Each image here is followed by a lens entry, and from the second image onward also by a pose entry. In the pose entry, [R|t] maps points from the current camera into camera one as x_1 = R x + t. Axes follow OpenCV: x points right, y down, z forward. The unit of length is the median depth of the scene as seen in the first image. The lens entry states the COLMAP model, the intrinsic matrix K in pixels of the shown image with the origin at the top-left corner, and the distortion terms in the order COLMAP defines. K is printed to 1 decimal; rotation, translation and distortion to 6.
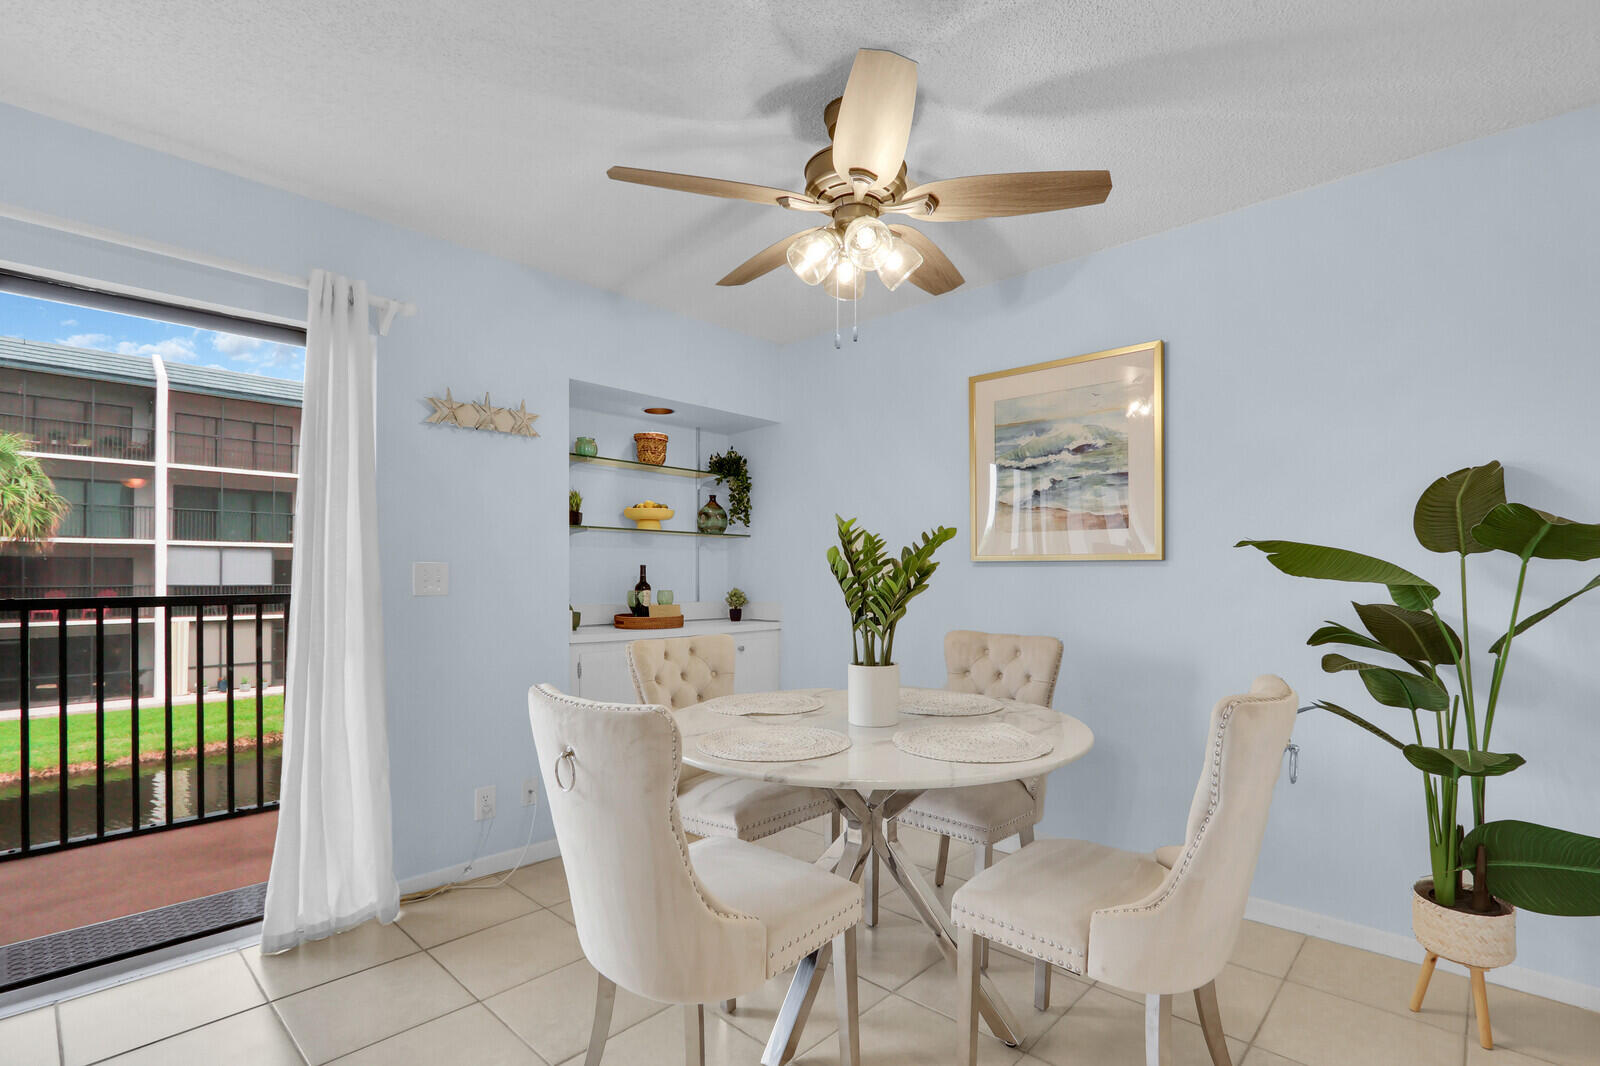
lens RADIAL K [[753.1, 0, 815.8], [0, 753.1, 567.8], [0, 0, 1]] dist [-0.012454, 0.000091]
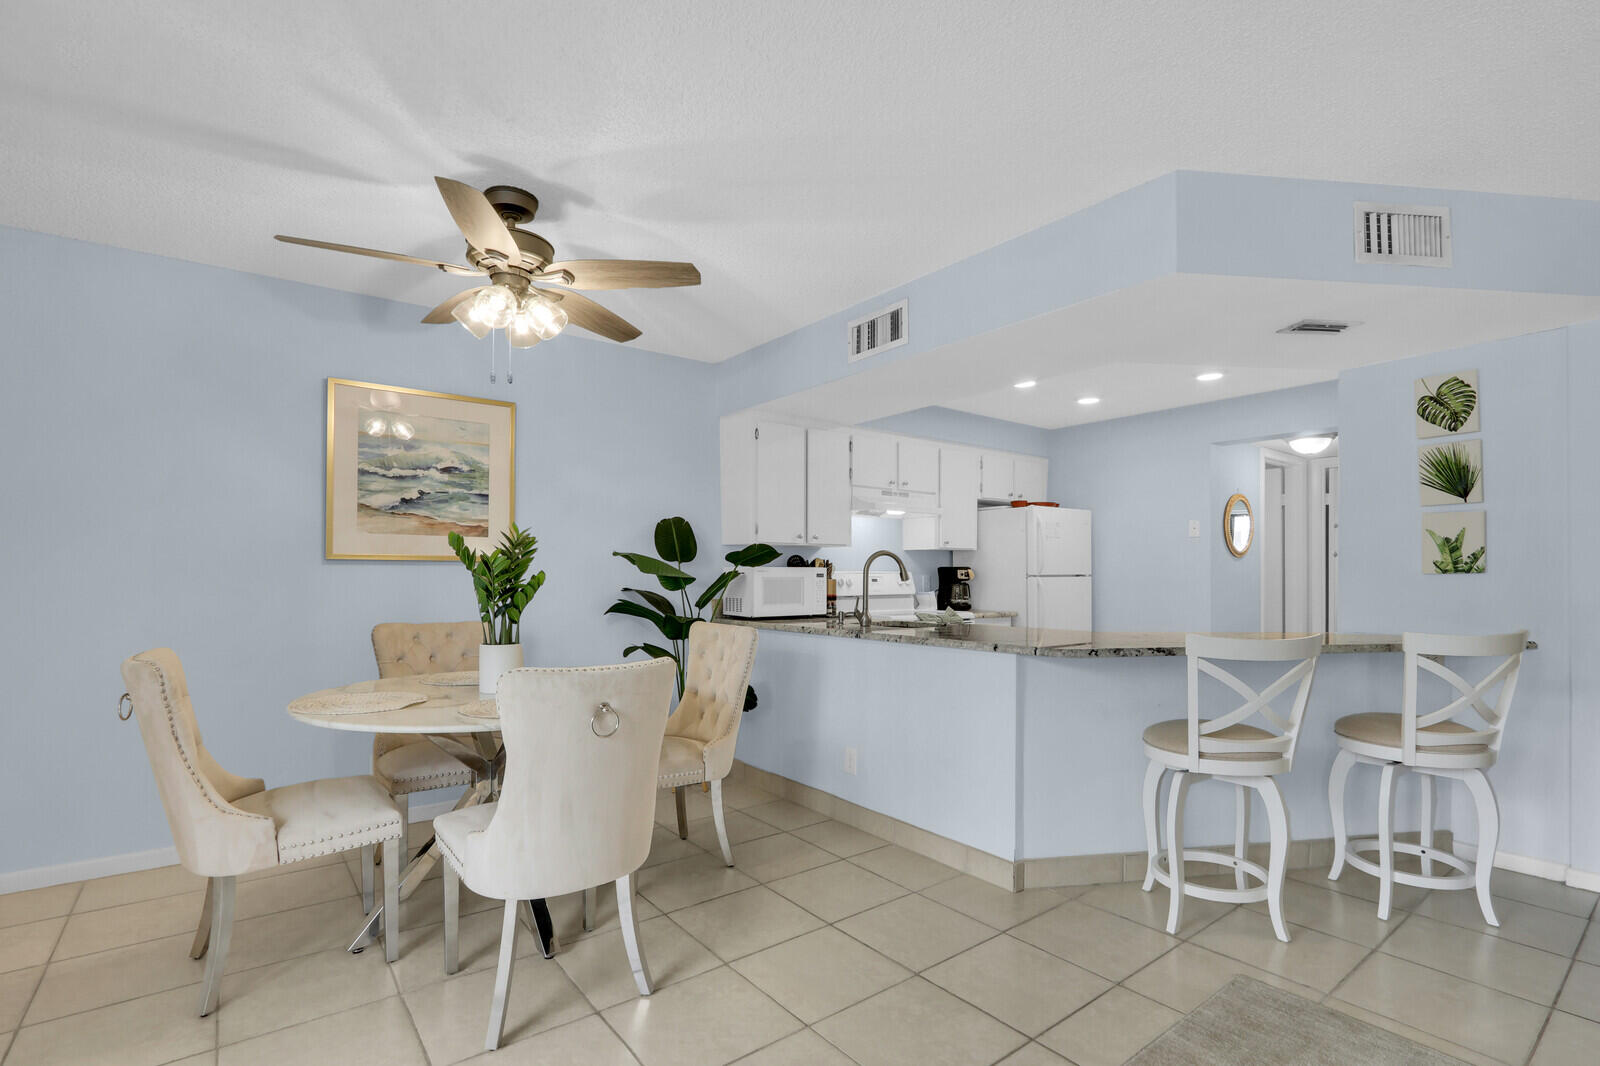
lens RADIAL K [[753.6, 0, 825.2], [0, 753.6, 573.5], [0, 0, 1]] dist [-0.014387, 0.000847]
pose [[0.148615, 0.002848, 0.988891, -0.559087], [-0.008457, 0.999963, -0.001609, 0.005317], [-0.988859, -0.008124, 0.148633, 0.154460]]
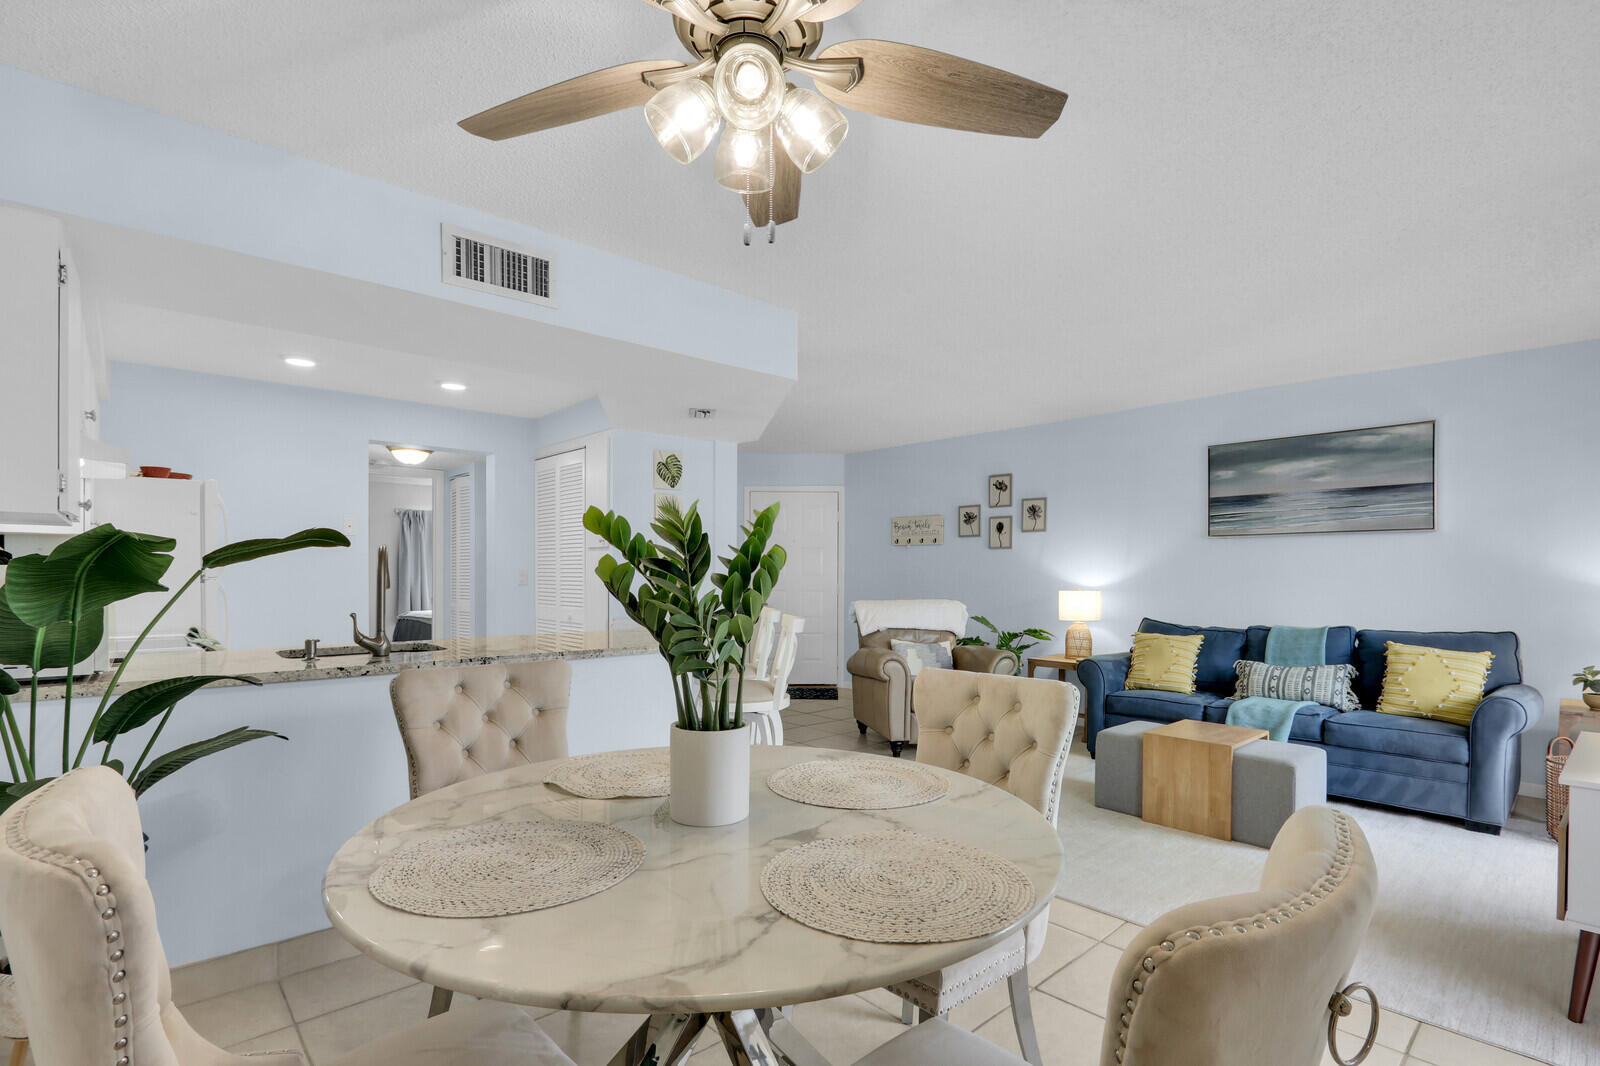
lens RADIAL K [[764.8, 0, 821.8], [0, 764.8, 581.6], [0, 0, 1]] dist [-0.007607, -0.001090]
pose [[-0.997620, -0.005799, 0.068700, -0.041349], [-0.005445, 0.999971, 0.005342, -0.000733], [-0.068729, 0.004956, -0.997623, 0.867435]]
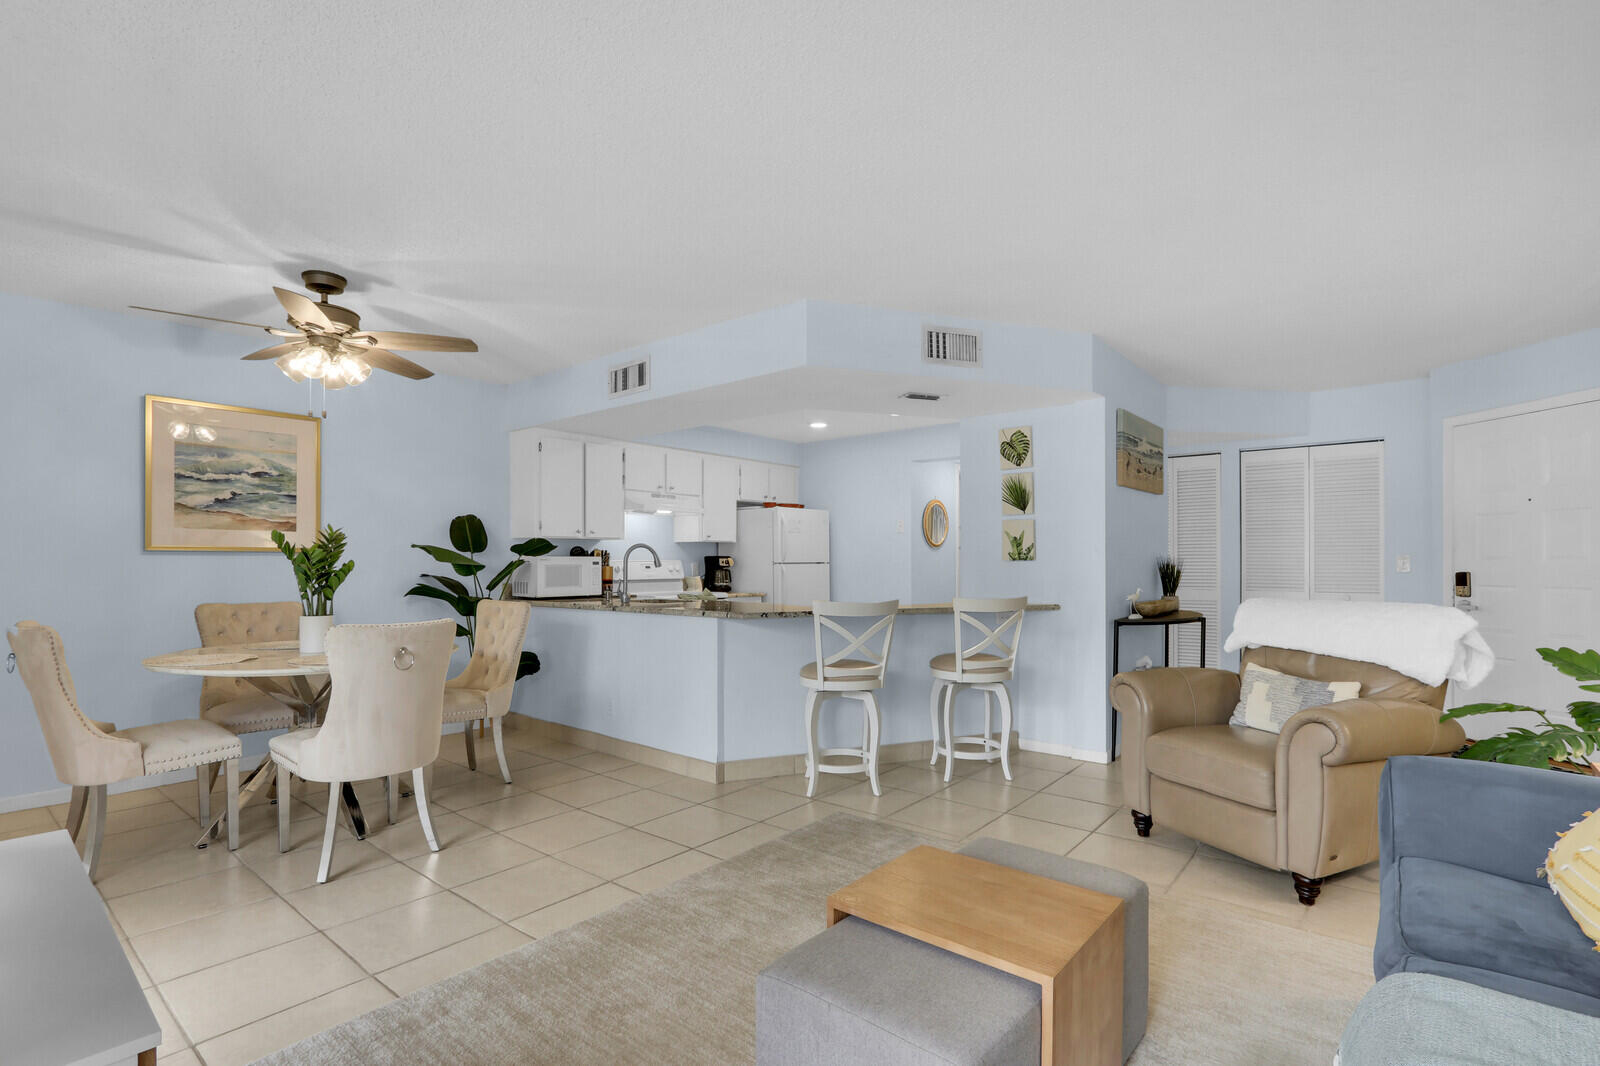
lens RADIAL K [[753.1, 0, 815.8], [0, 753.1, 567.8], [0, 0, 1]] dist [-0.012454, 0.000091]
pose [[-0.066752, -0.005243, 0.997756, -0.842761], [-0.005857, 0.999971, 0.004862, 0.005755], [-0.997752, -0.005519, -0.066780, 0.021001]]
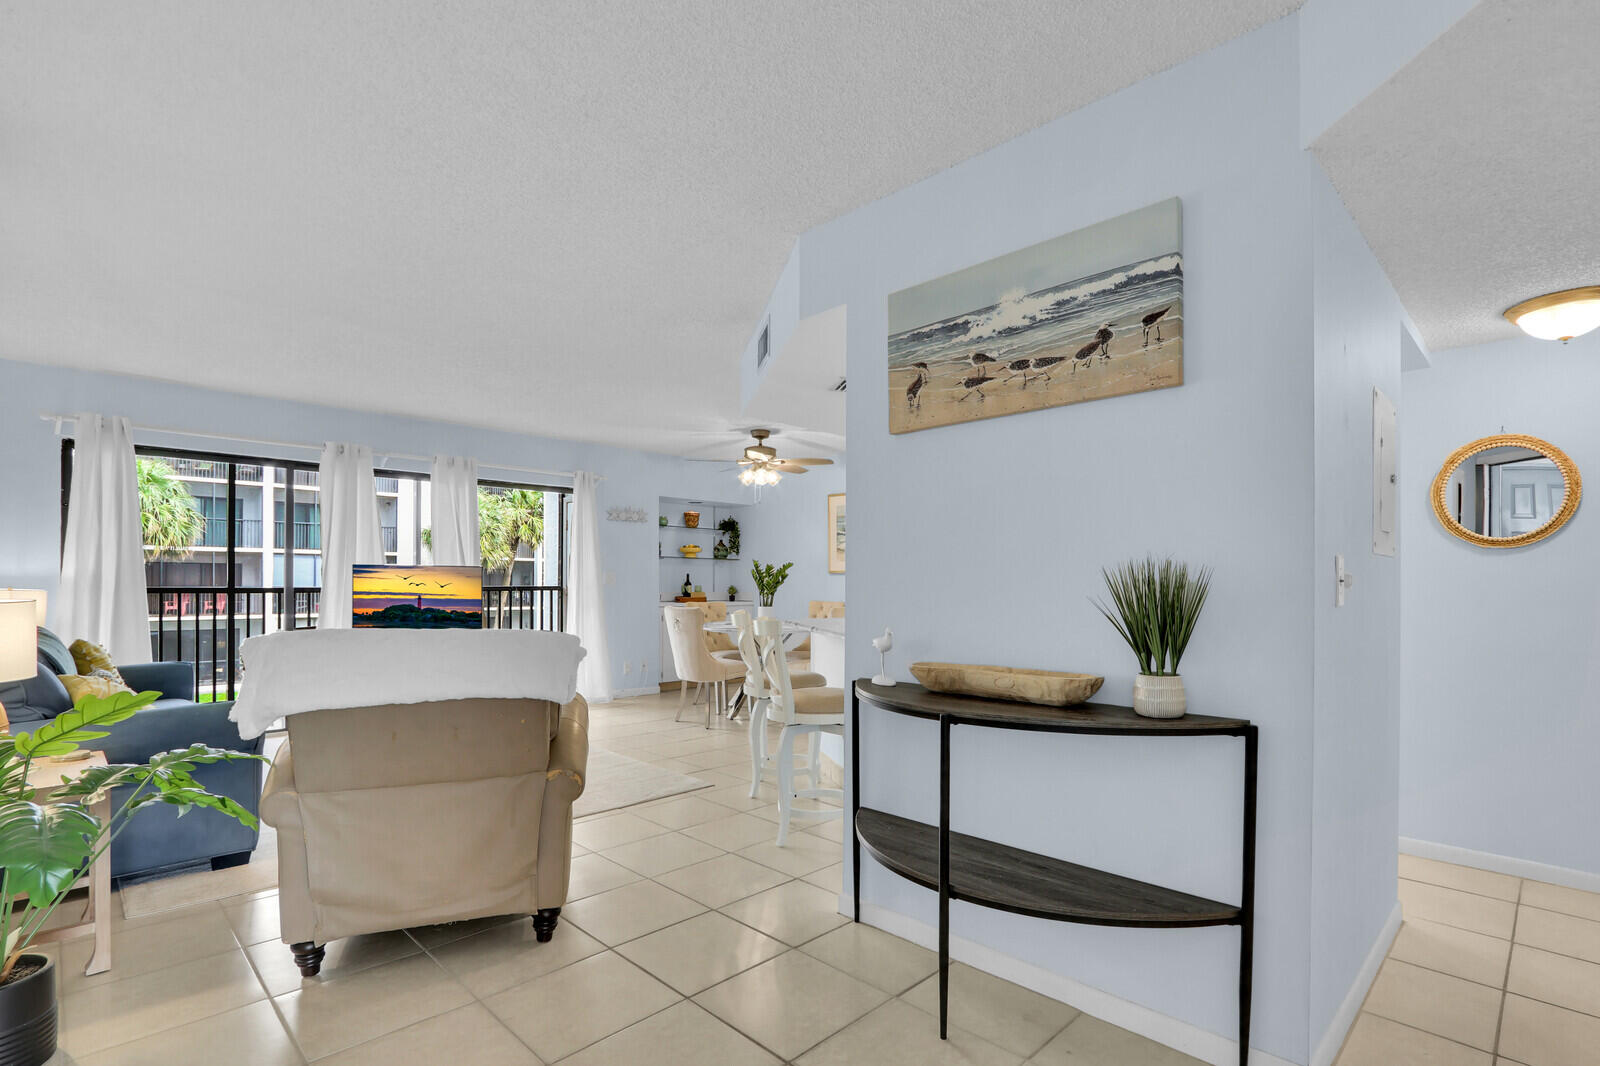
lens RADIAL K [[764.8, 0, 821.8], [0, 764.8, 581.6], [0, 0, 1]] dist [-0.007607, -0.001090]
pose [[0.999530, 0.006533, -0.029952, 0.212039], [-0.006303, 0.999950, 0.007768, -0.000418], [0.030001, -0.007576, 0.999521, -1.136331]]
